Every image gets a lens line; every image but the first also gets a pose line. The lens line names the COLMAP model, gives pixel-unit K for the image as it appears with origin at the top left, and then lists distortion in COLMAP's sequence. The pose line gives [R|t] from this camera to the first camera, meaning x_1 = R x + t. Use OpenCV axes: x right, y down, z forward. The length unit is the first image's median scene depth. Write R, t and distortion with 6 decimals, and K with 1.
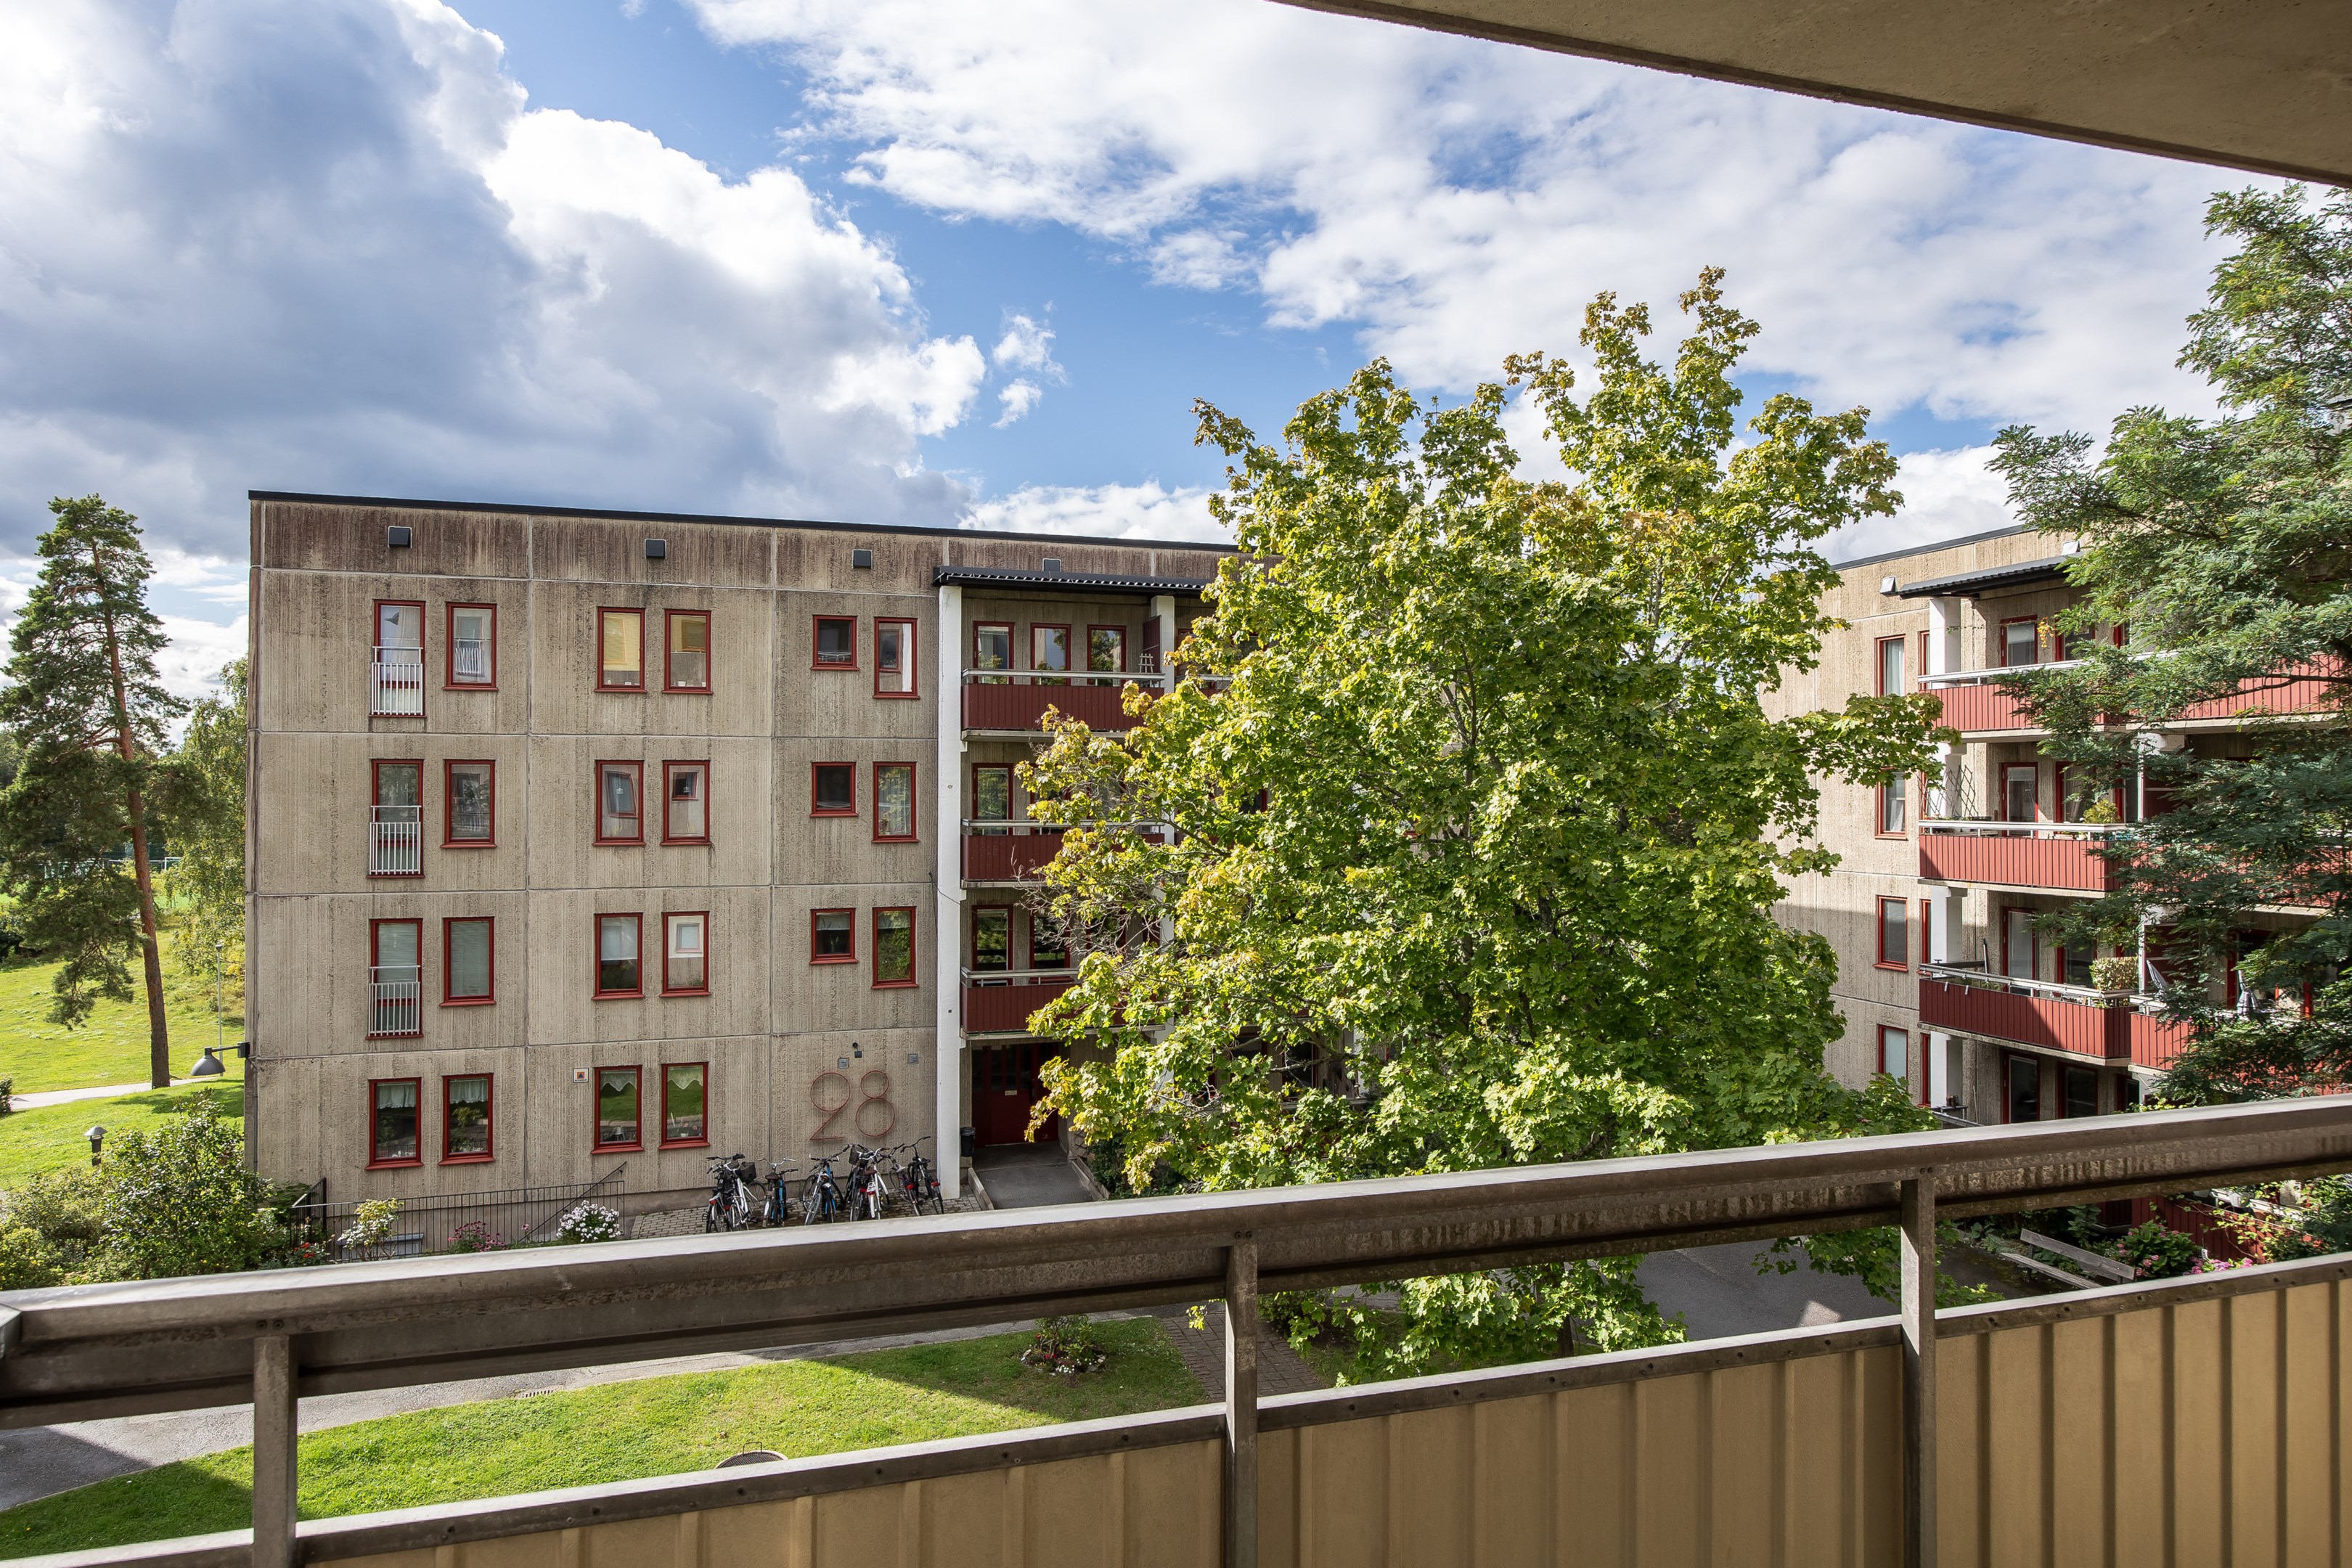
lens RADIAL K [[1333.3, 0, 1157.9], [0, 1333.3, 792.6], [0, 0, 1]] dist [0.001749, -0.002147]
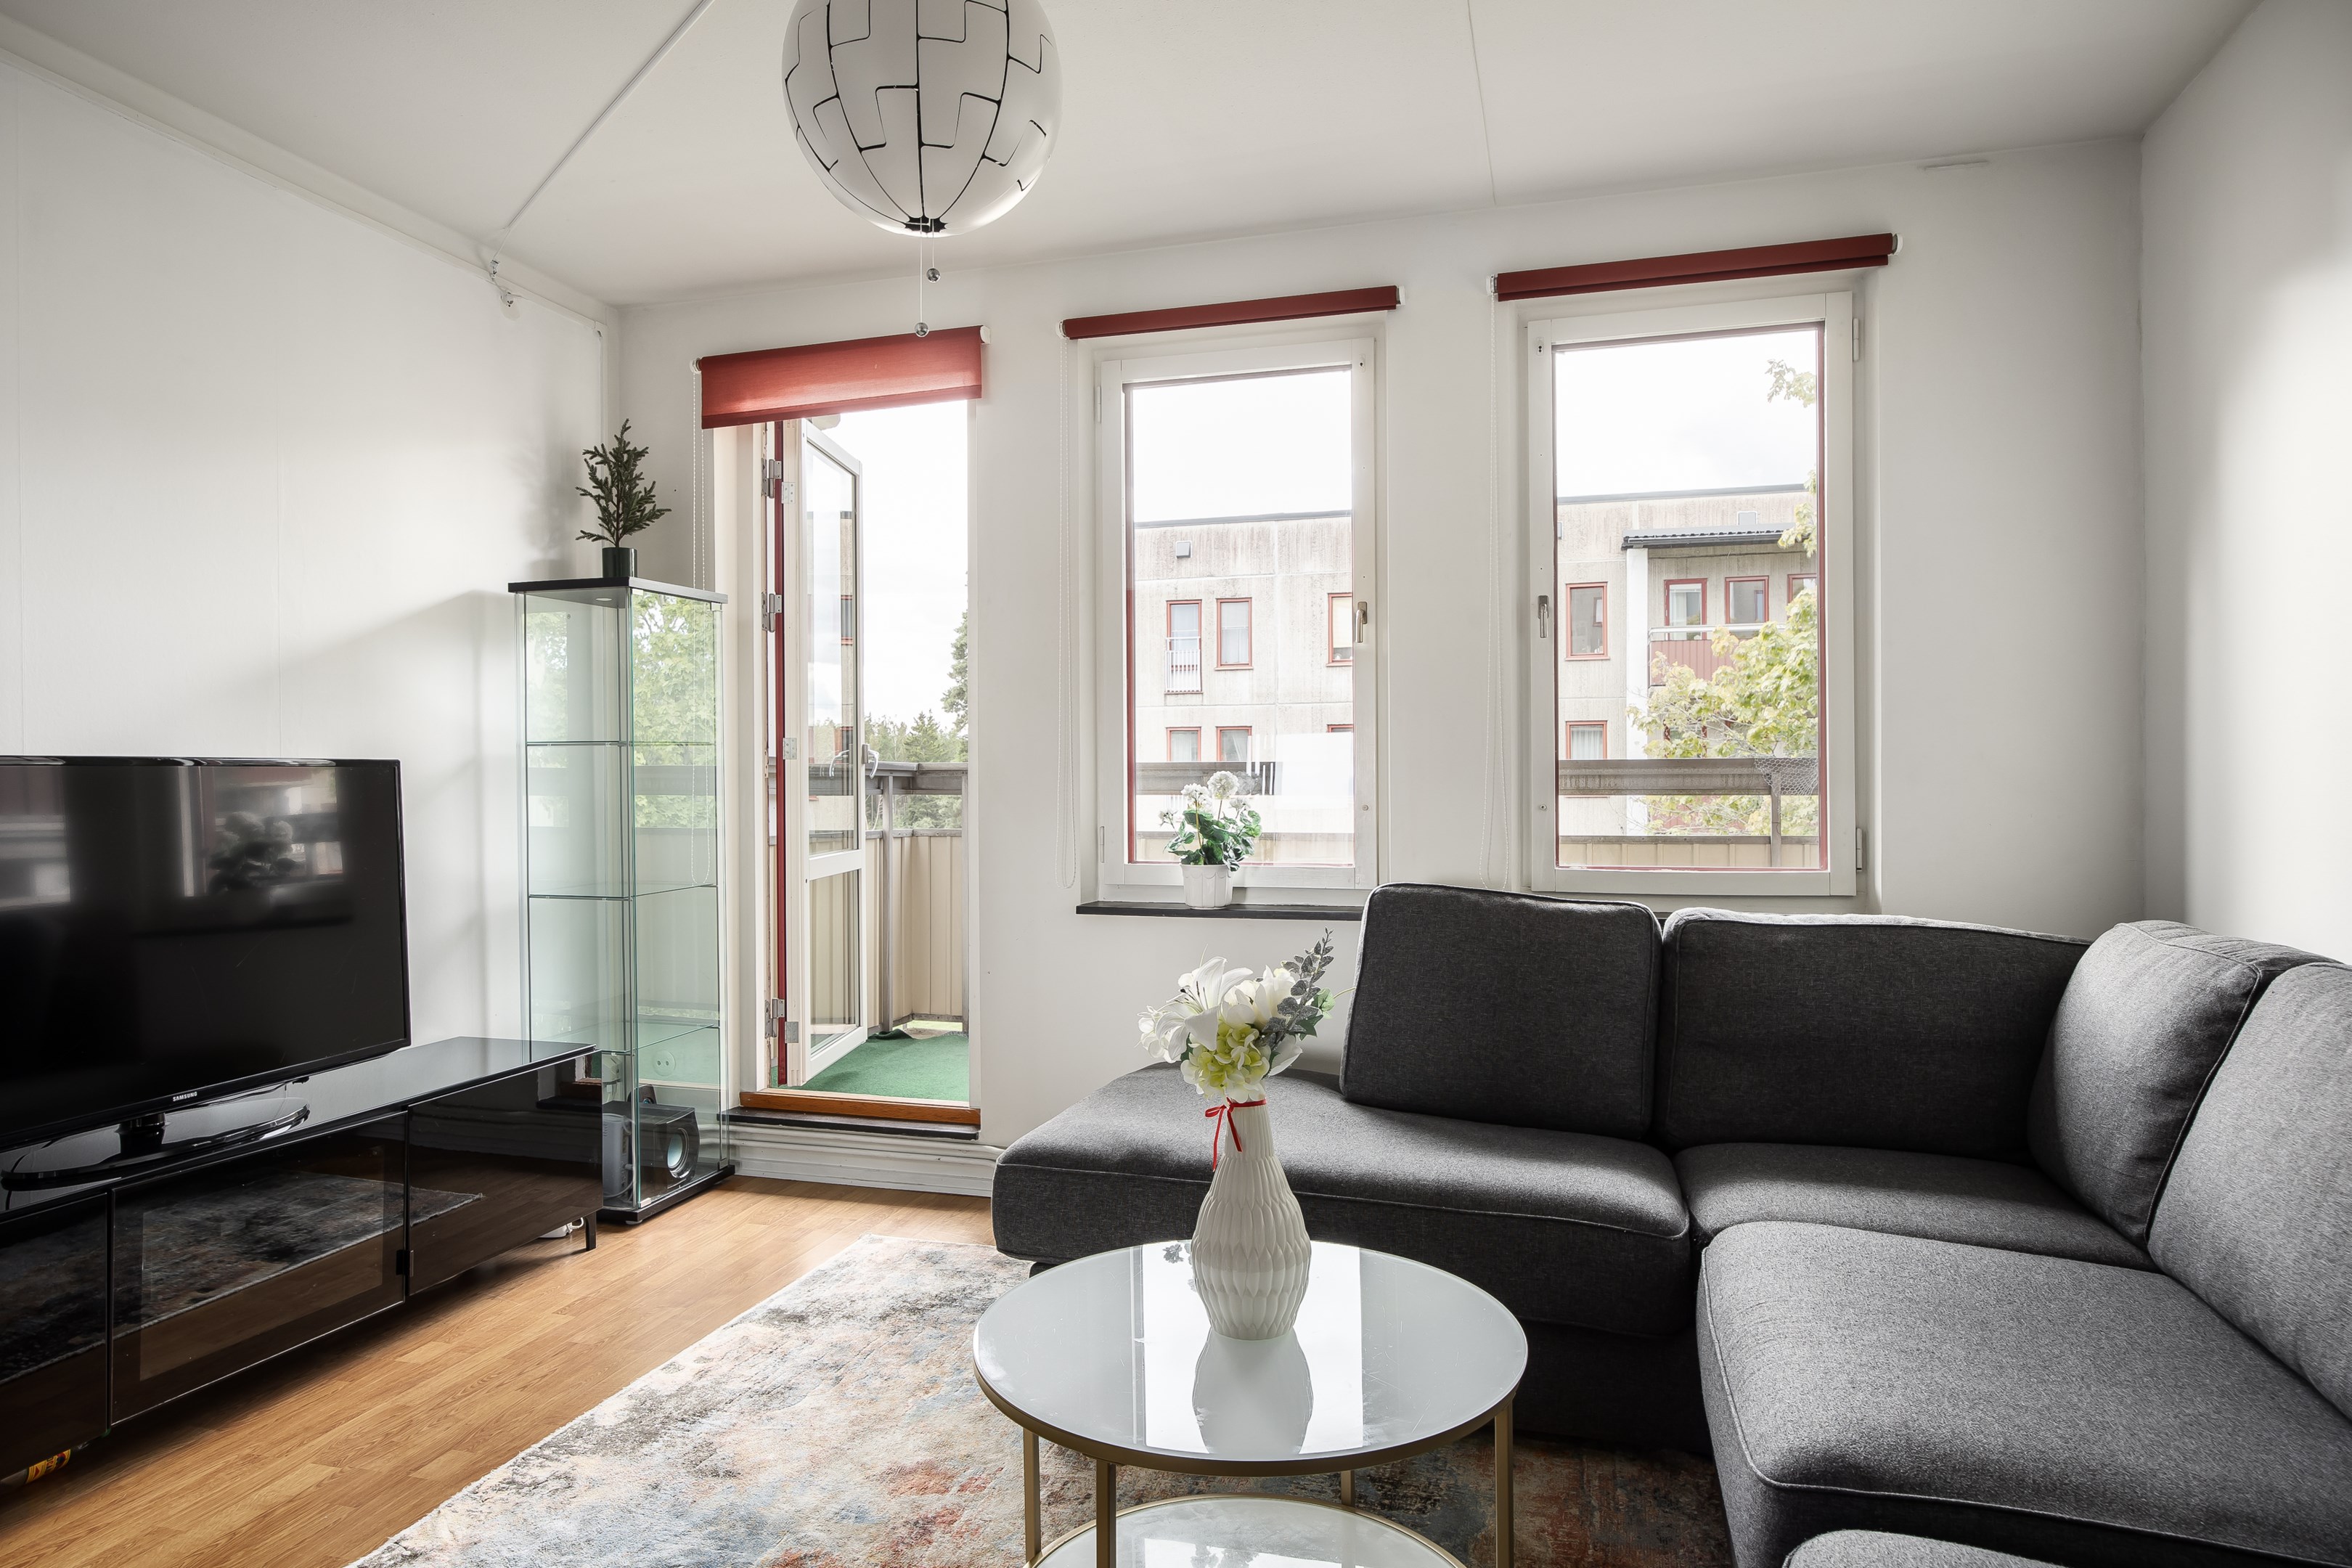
lens RADIAL K [[1407.2, 0, 1178.5], [0, 1407.2, 786.6], [0, 0, 1]] dist [-0.006895, -0.001248]
pose [[0.844650, 0.000188, -0.535319, 0.245061], [0.003970, 0.999970, 0.006616, 0.040559], [0.535304, -0.007713, 0.844624, -0.217272]]
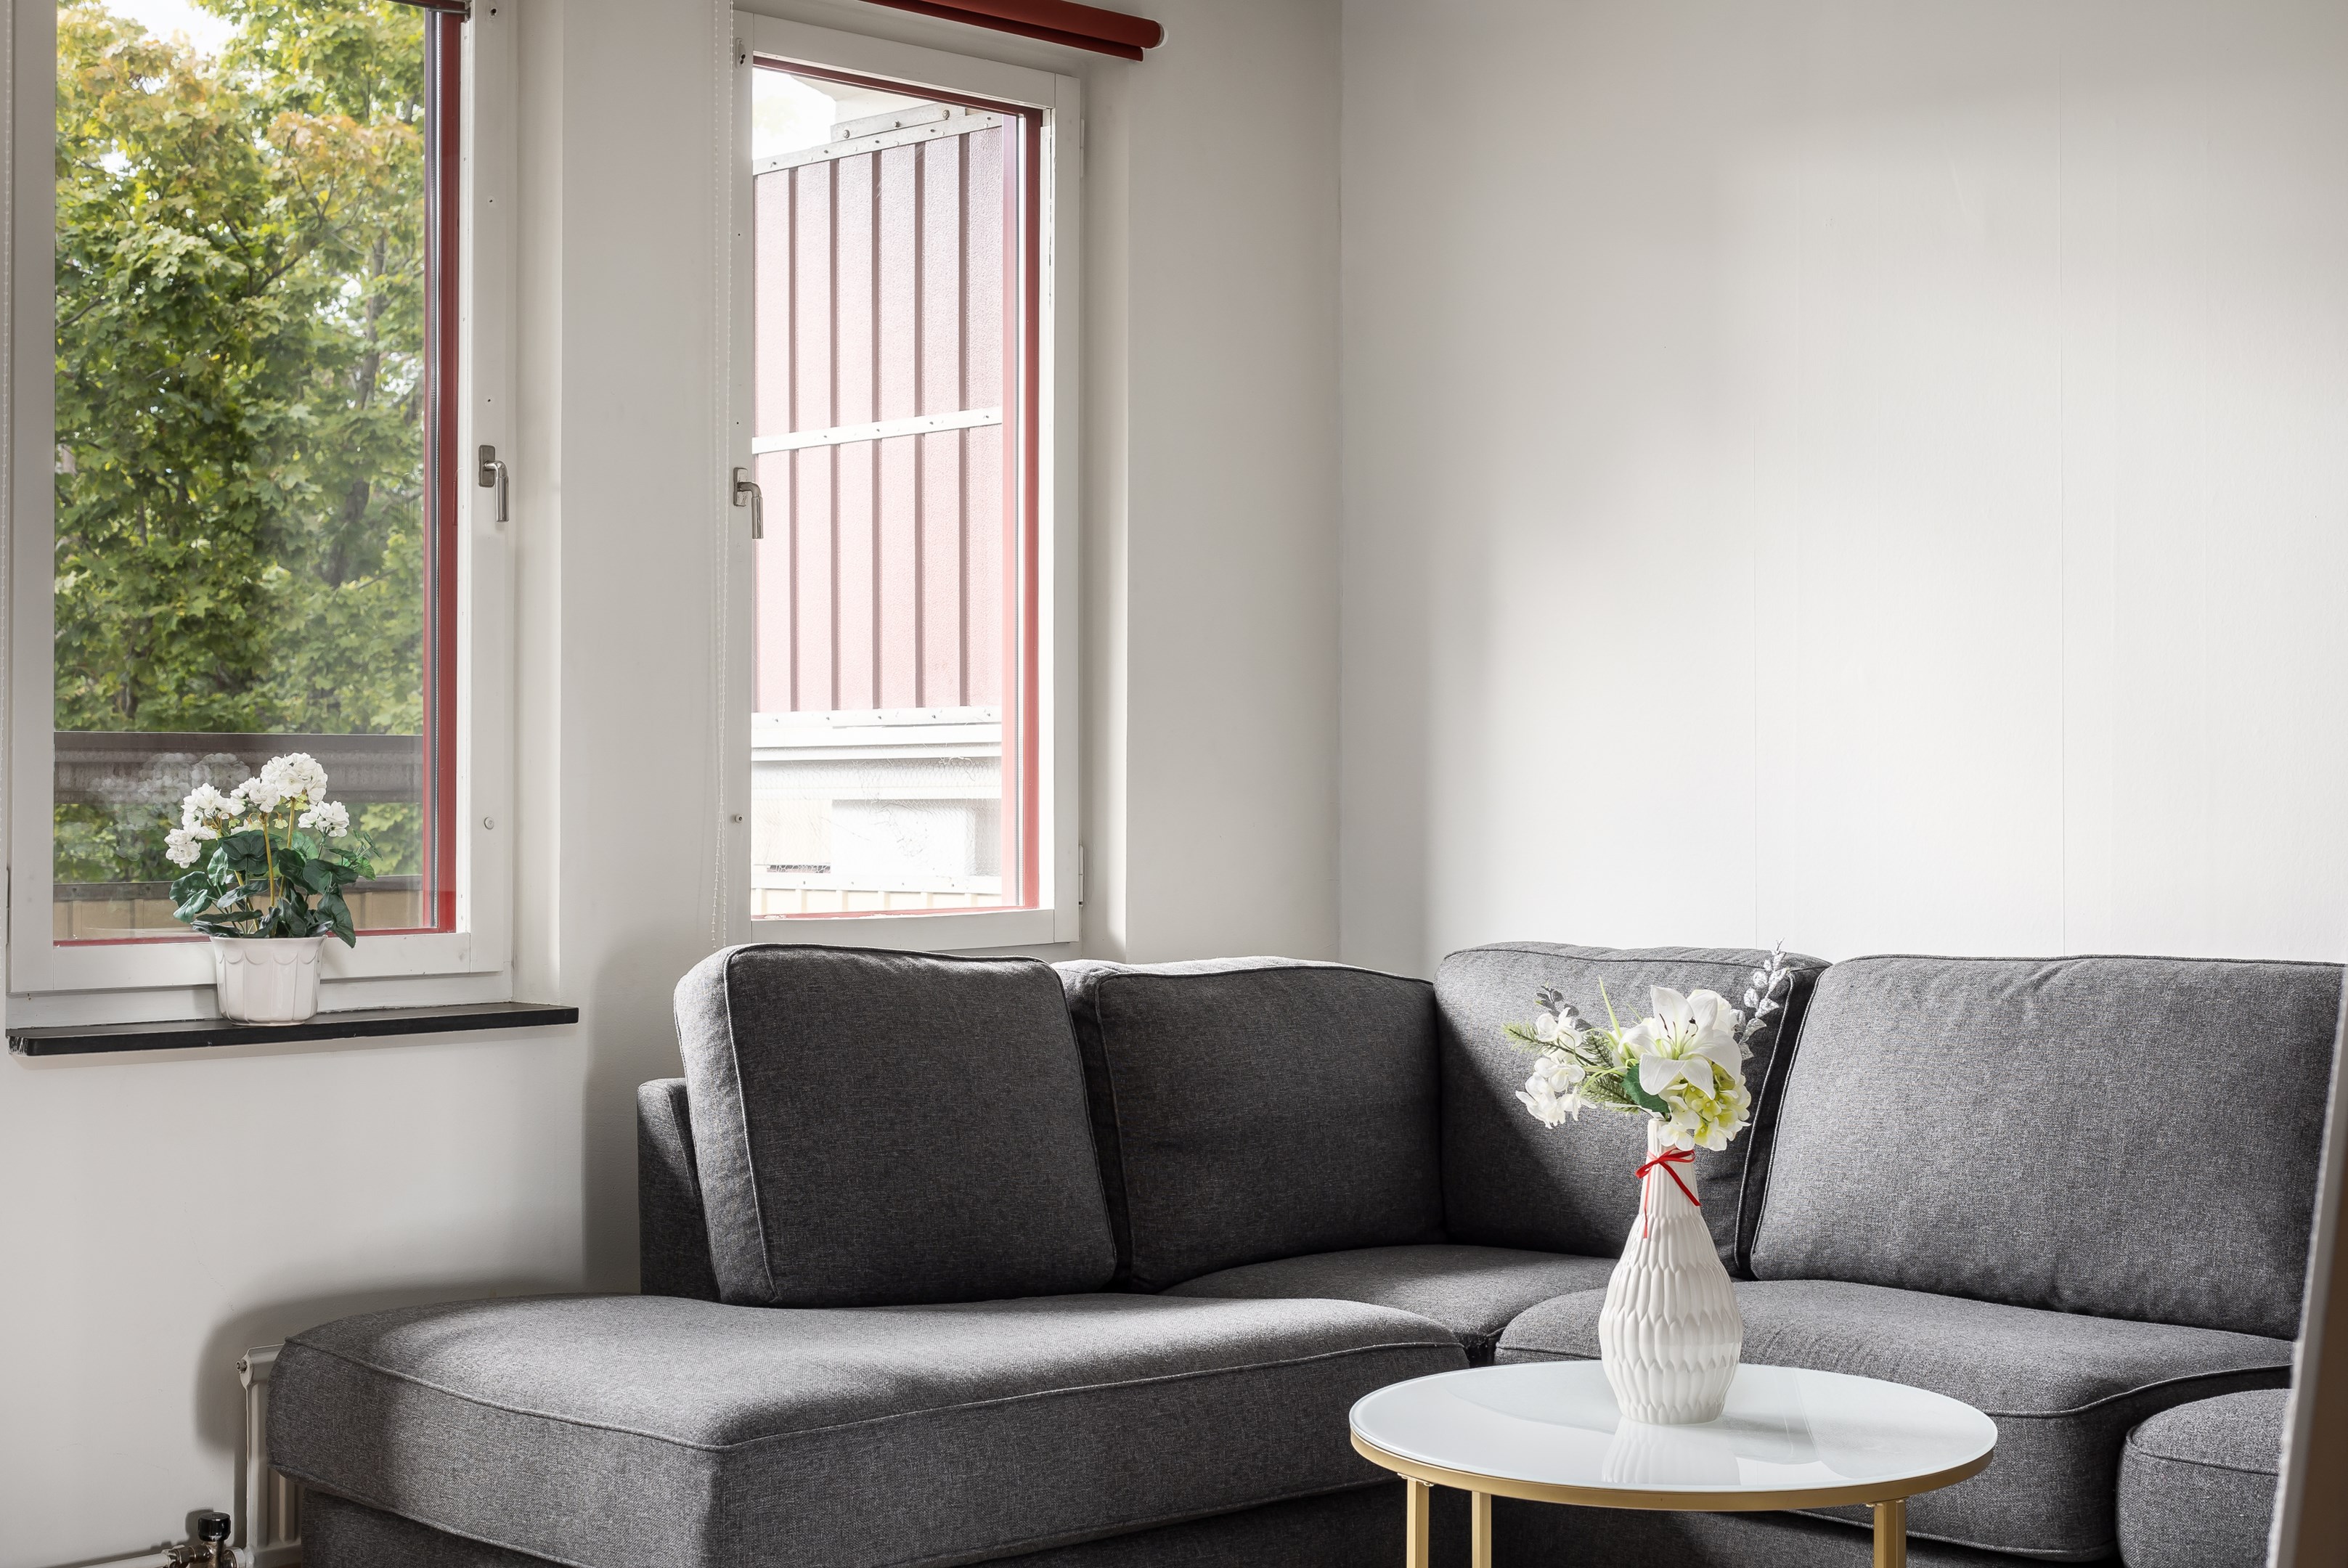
lens RADIAL K [[3446.4, 0, 1166.0], [0, 3446.4, 777.3], [0, 0, 1]] dist [0.016409, 0.000000]
pose [[0.871740, 0.003742, 0.489954, -0.008222], [-0.006192, 0.999975, 0.003379, 0.040056], [-0.489929, -0.005979, 0.871742, -0.331468]]
